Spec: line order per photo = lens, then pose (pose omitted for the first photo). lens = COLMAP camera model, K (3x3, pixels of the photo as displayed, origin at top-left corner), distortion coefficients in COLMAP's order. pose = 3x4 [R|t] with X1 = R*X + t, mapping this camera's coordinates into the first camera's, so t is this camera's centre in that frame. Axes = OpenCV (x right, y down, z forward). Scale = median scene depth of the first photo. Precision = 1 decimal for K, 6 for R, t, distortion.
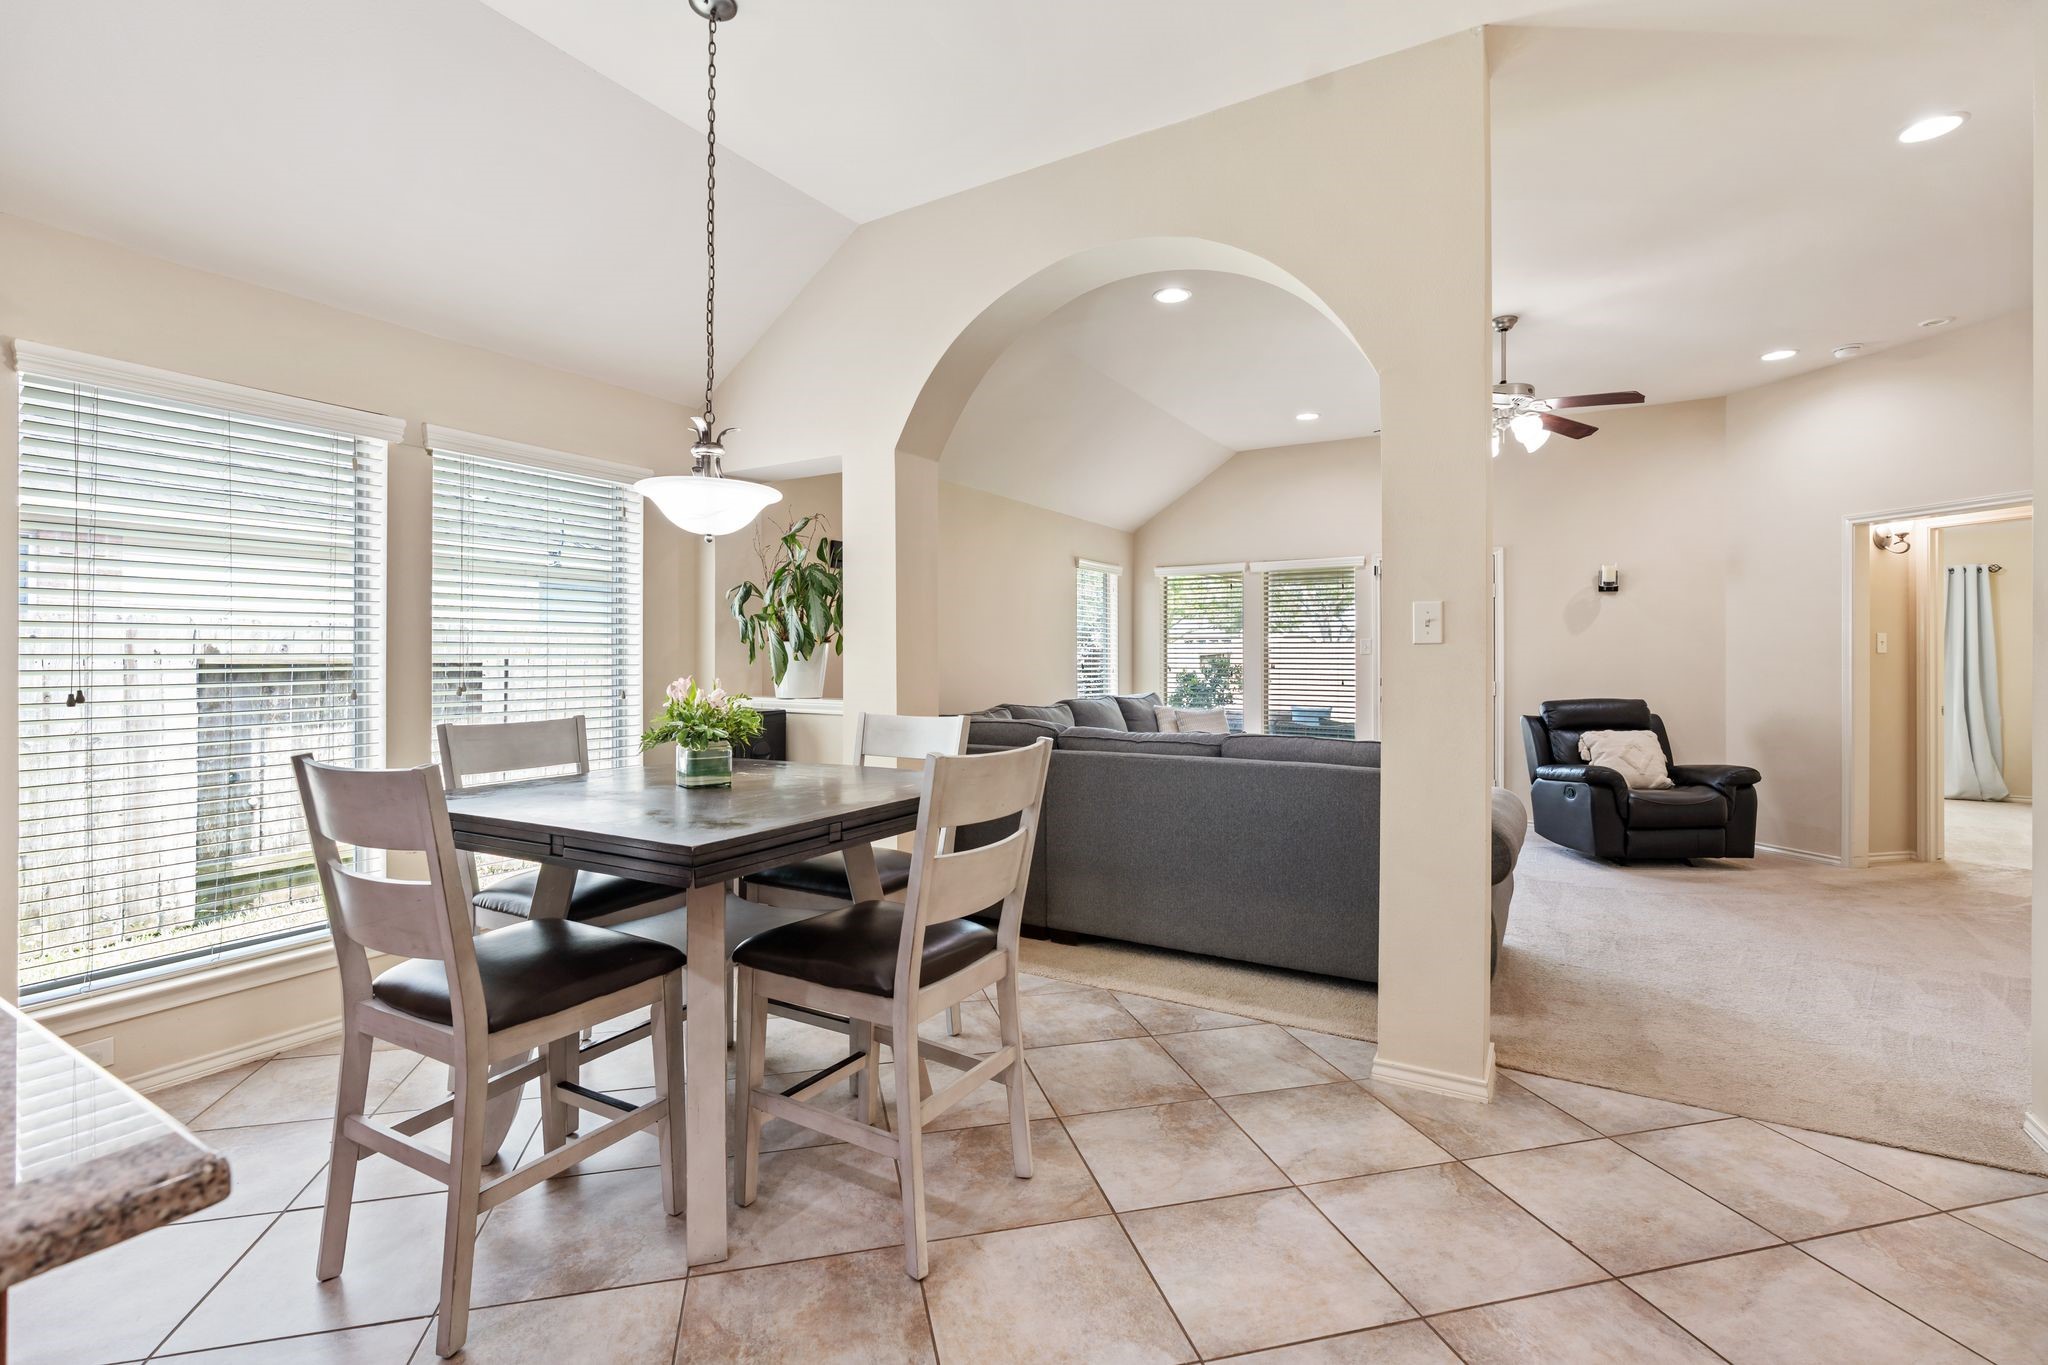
lens RADIAL K [[925.6, 0, 1013.8], [0, 925.6, 657.0], [0, 0, 1]] dist [-0.009044, 0.000784]
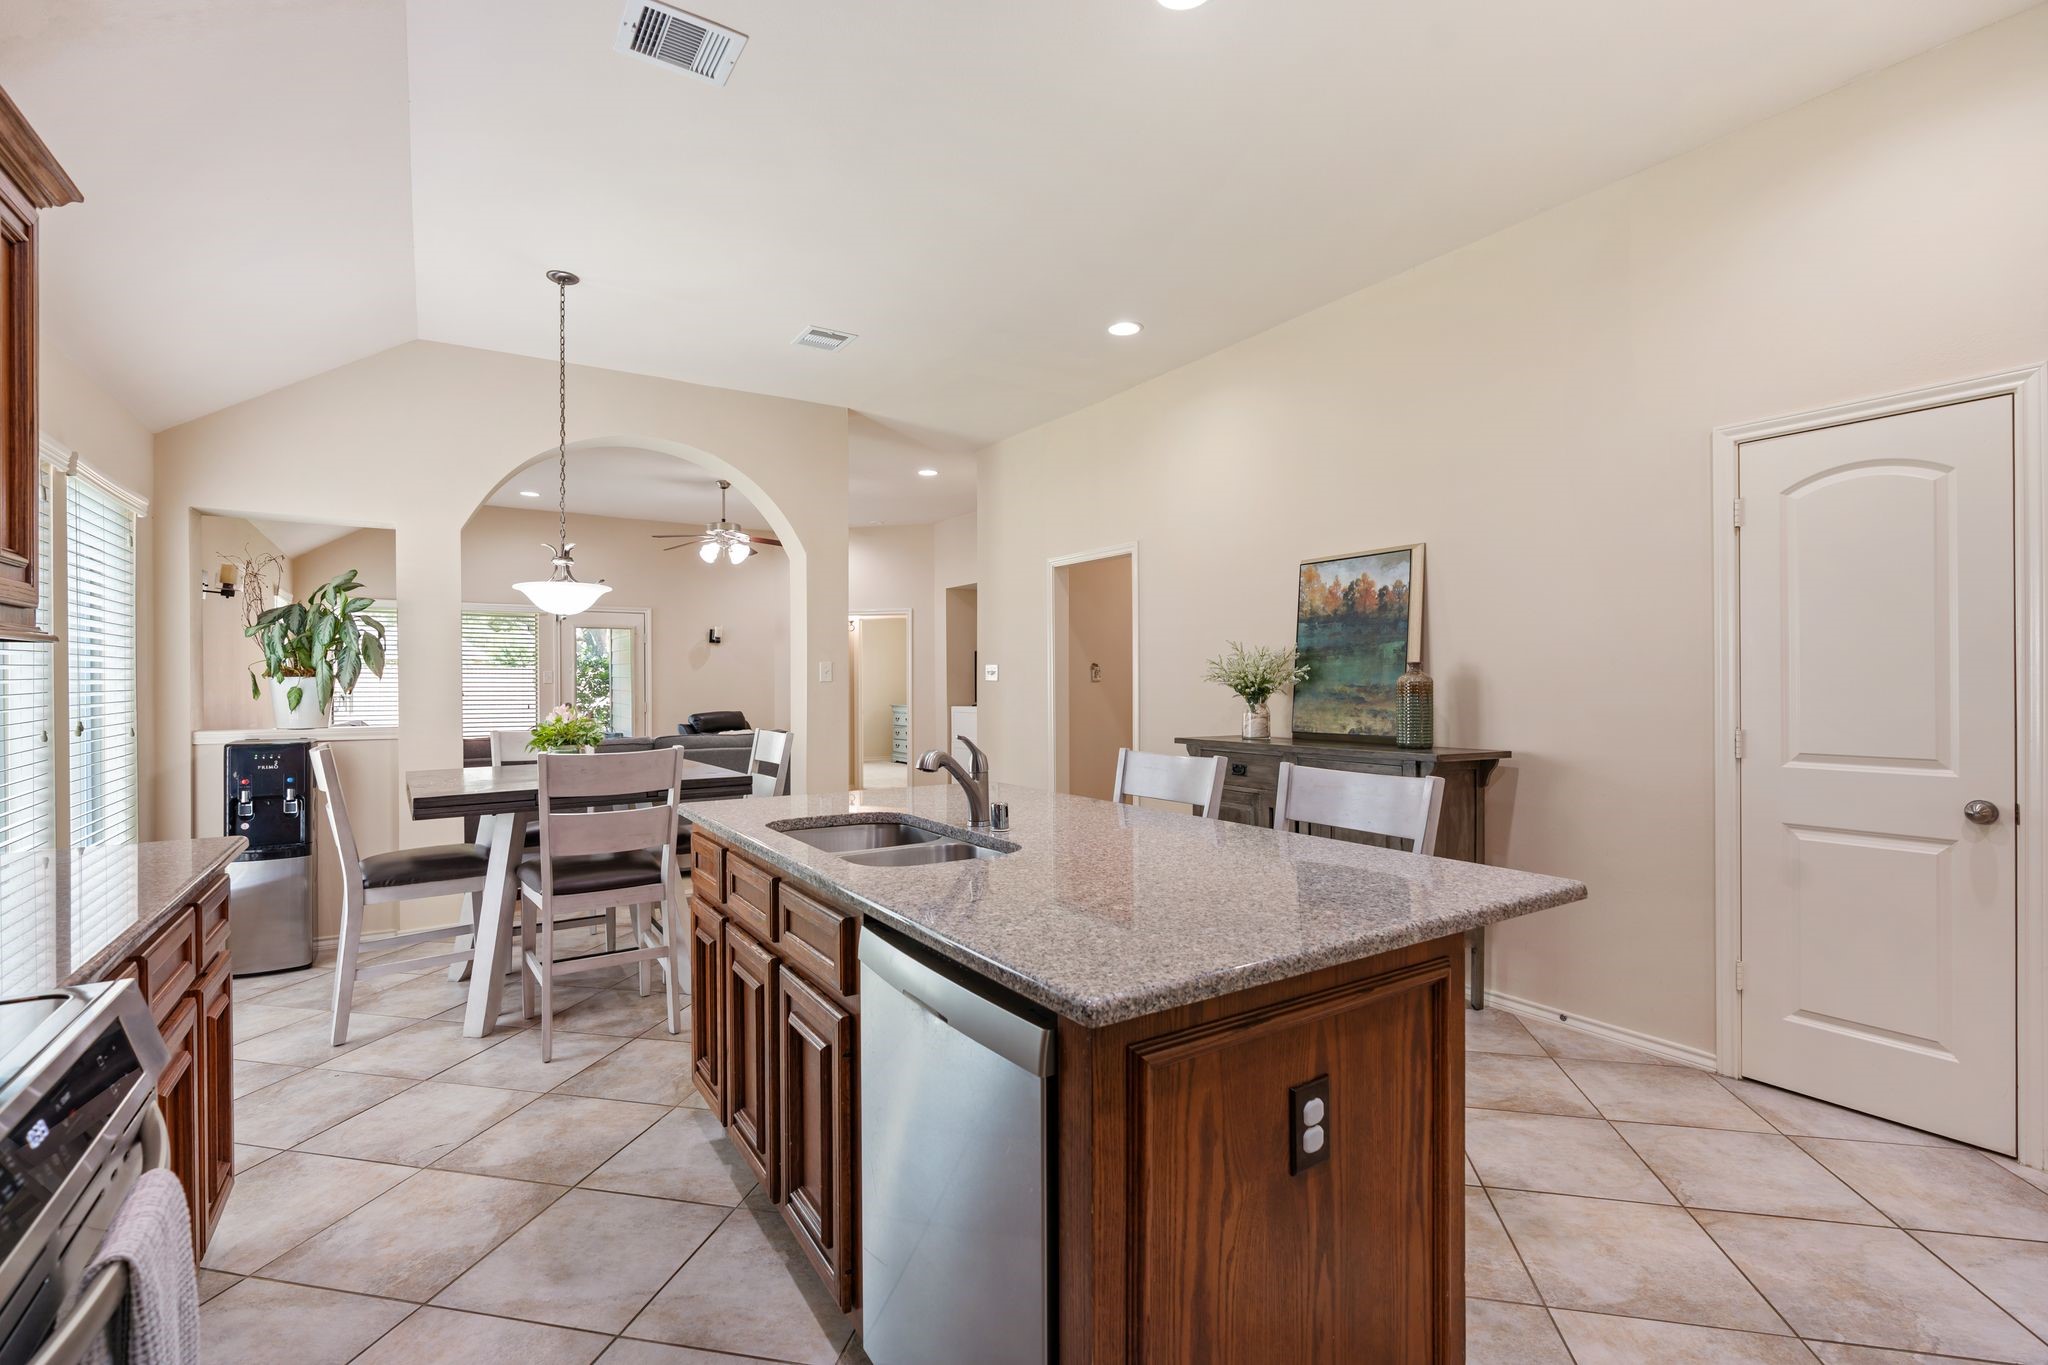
lens RADIAL K [[925.6, 0, 1016.0], [0, 925.6, 679.9], [0, 0, 1]] dist [-0.009044, 0.000784]
pose [[0.444311, -0.000414, 0.895873, -0.636802], [0.000692, 1.000000, 0.000119, -0.009700], [-0.895872, 0.000567, 0.444311, -0.182053]]
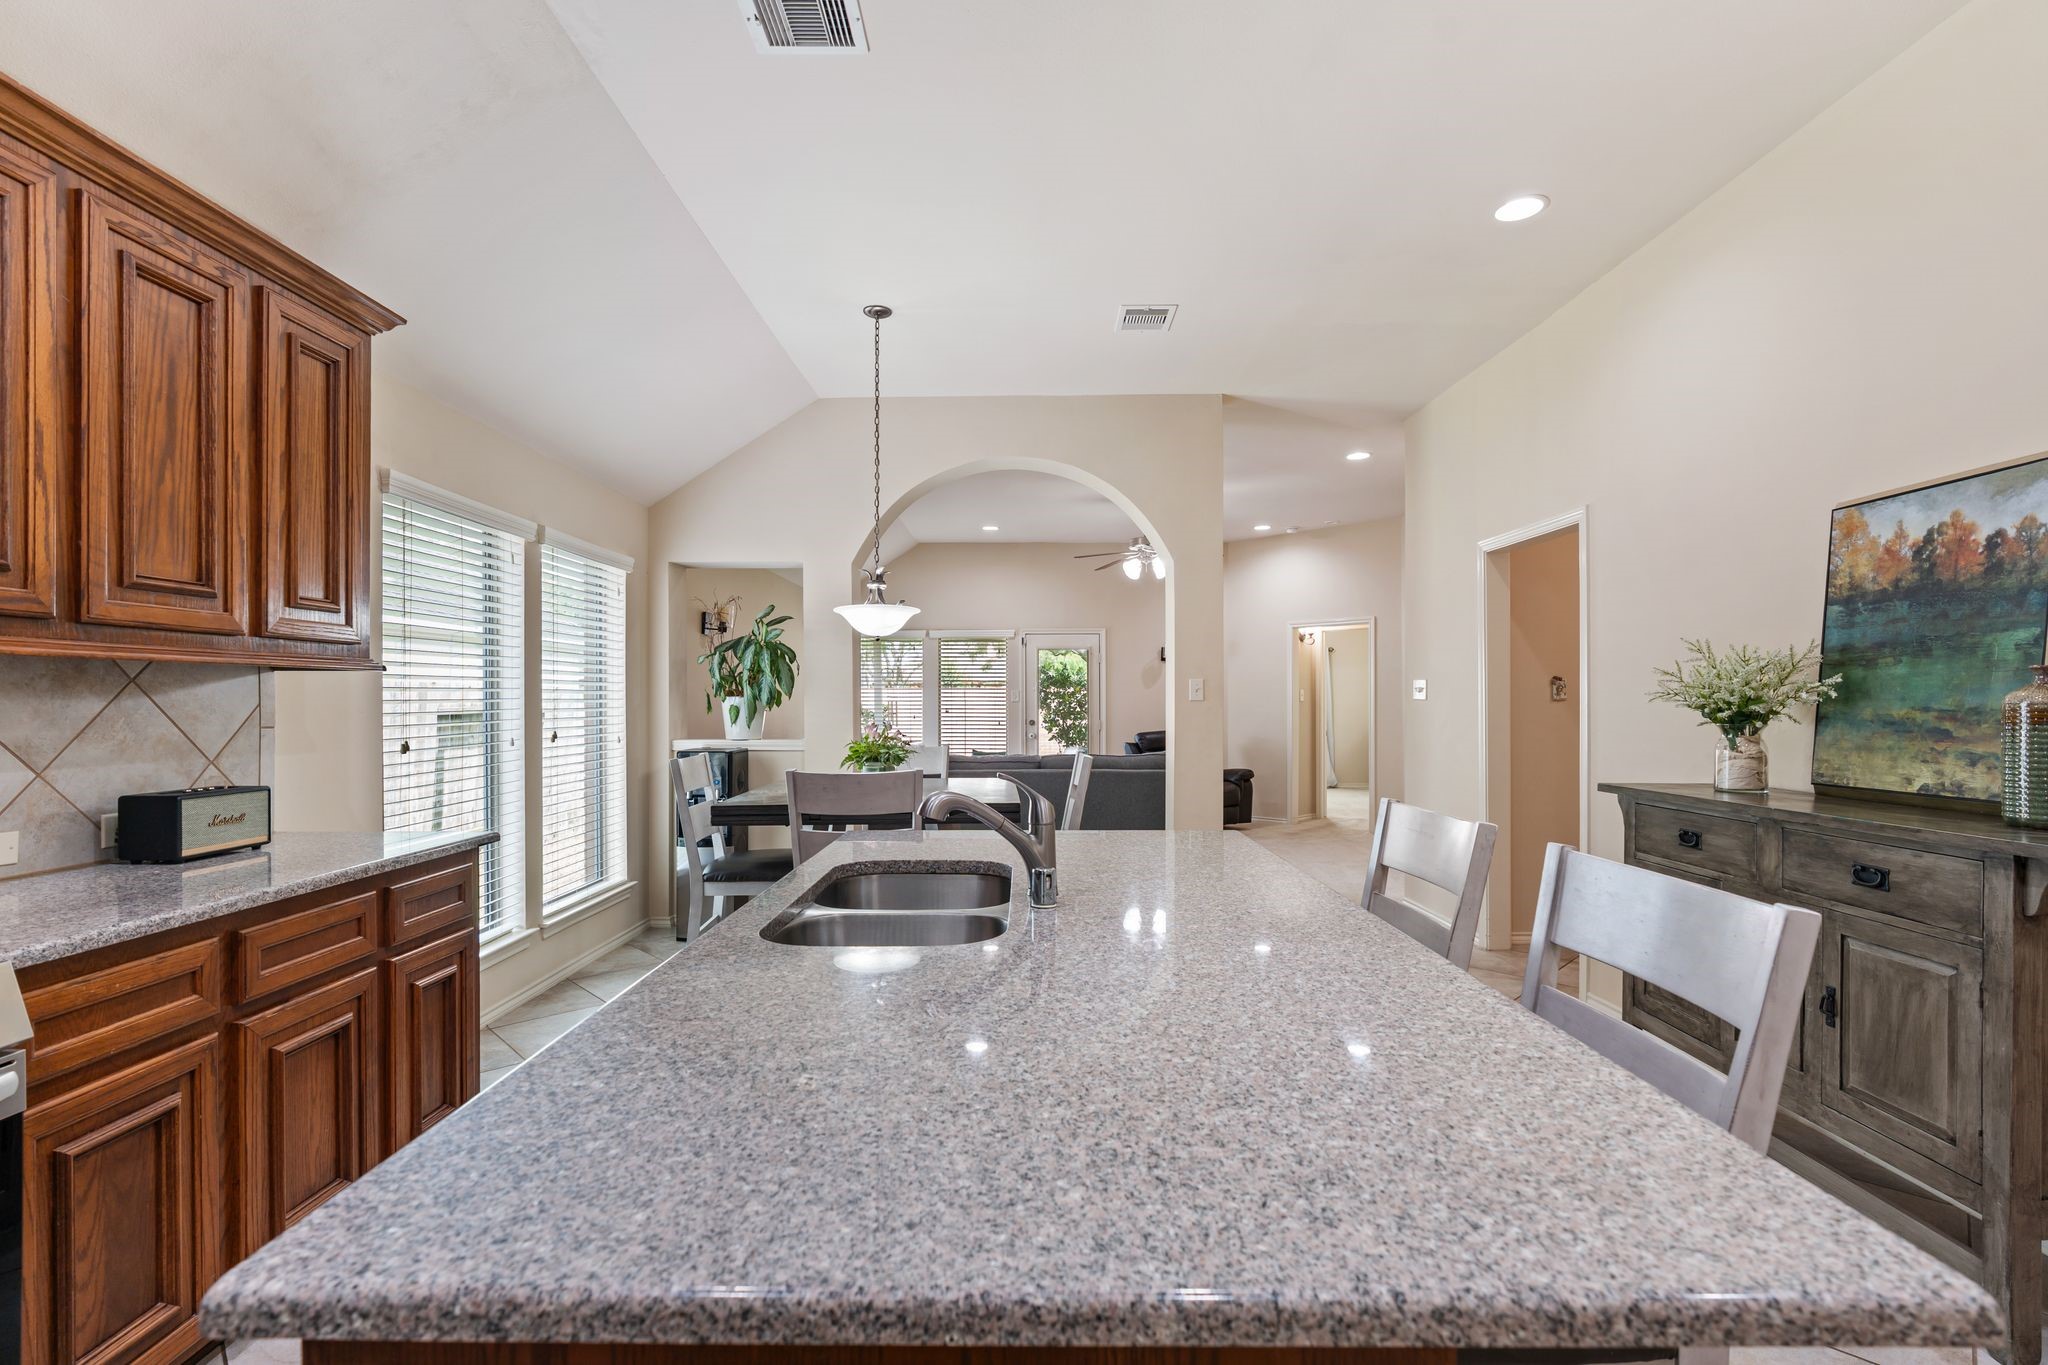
lens RADIAL K [[925.6, 0, 1007.1], [0, 925.6, 697.4], [0, 0, 1]] dist [-0.009044, 0.000784]
pose [[0.865070, -0.000520, 0.501650, -0.434745], [0.001275, 0.999999, -0.001162, -0.010170], [-0.501649, 0.001644, 0.865070, -0.246764]]
